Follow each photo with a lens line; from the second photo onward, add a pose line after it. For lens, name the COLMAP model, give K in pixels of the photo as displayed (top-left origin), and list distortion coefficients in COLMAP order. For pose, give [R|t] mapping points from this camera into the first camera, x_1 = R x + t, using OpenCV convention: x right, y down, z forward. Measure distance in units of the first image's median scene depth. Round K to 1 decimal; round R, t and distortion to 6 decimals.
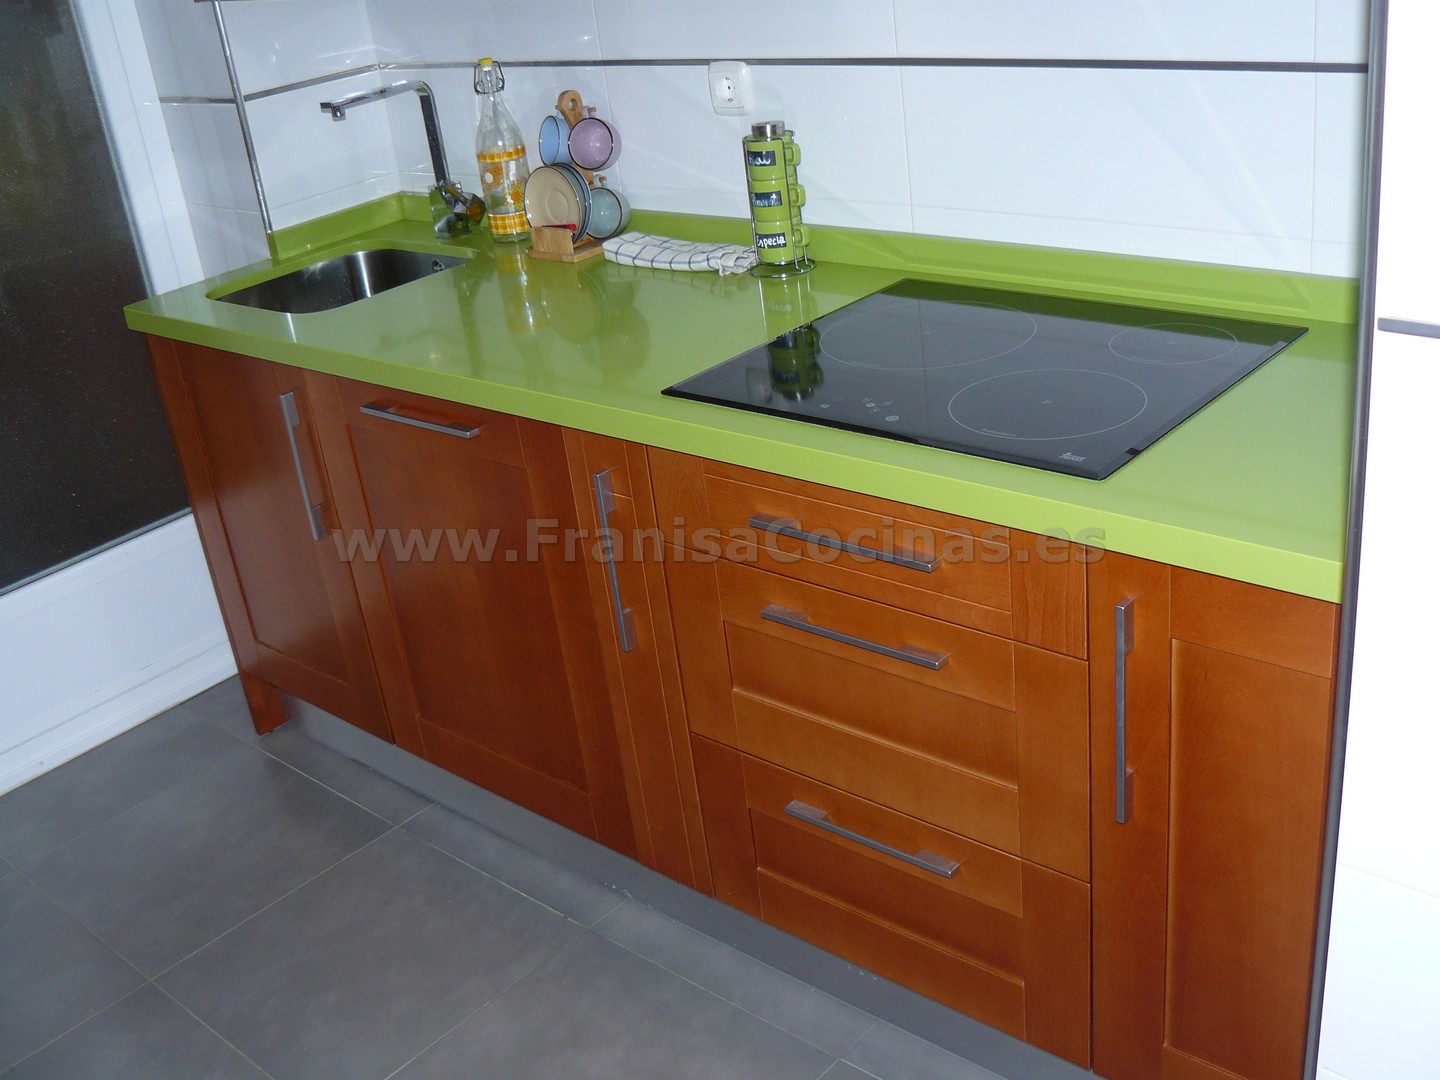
lens RADIAL K [[1505.2, 0, 720.0], [0, 1505.2, 540.0], [0, 0, 1]] dist [-0.185279, 0.199903]
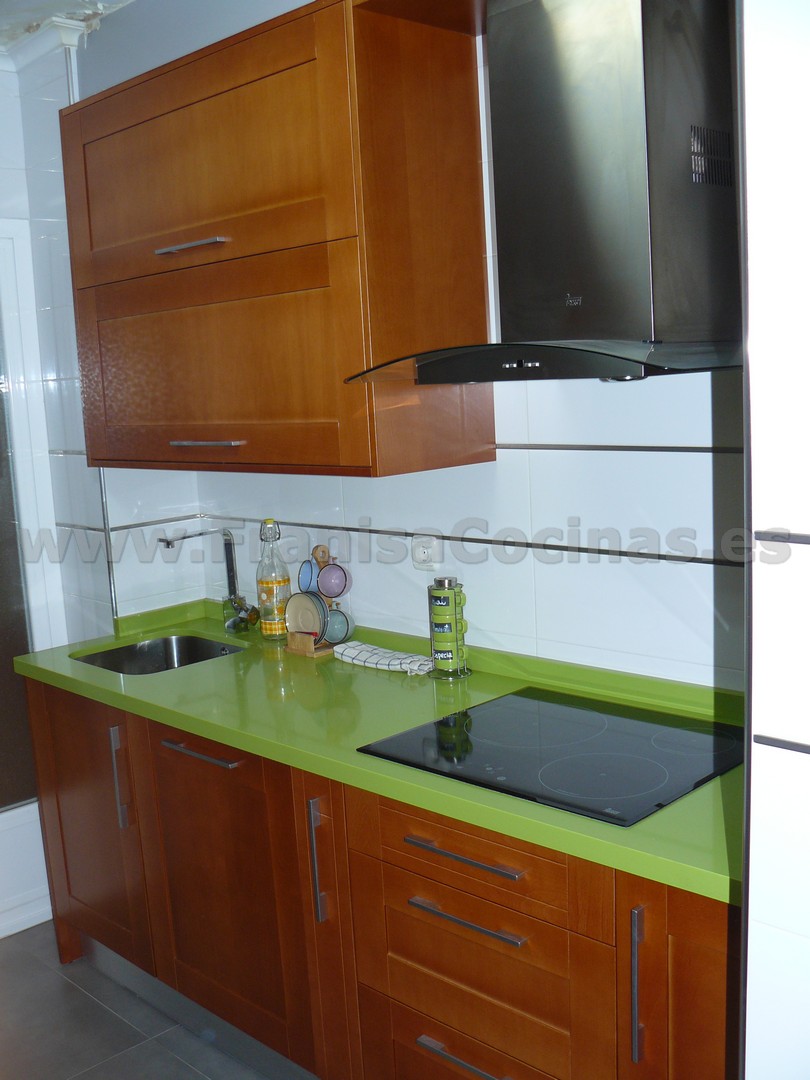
lens RADIAL K [[1138.6, 0, 378.1], [0, 1138.6, 544.8], [0, 0, 1]] dist [-0.182450, 0.184977]
pose [[0.995502, 0.071654, -0.061974, 0.031136], [-0.085930, 0.958384, -0.272242, 0.011083], [0.039888, 0.276343, 0.960231, -0.132910]]
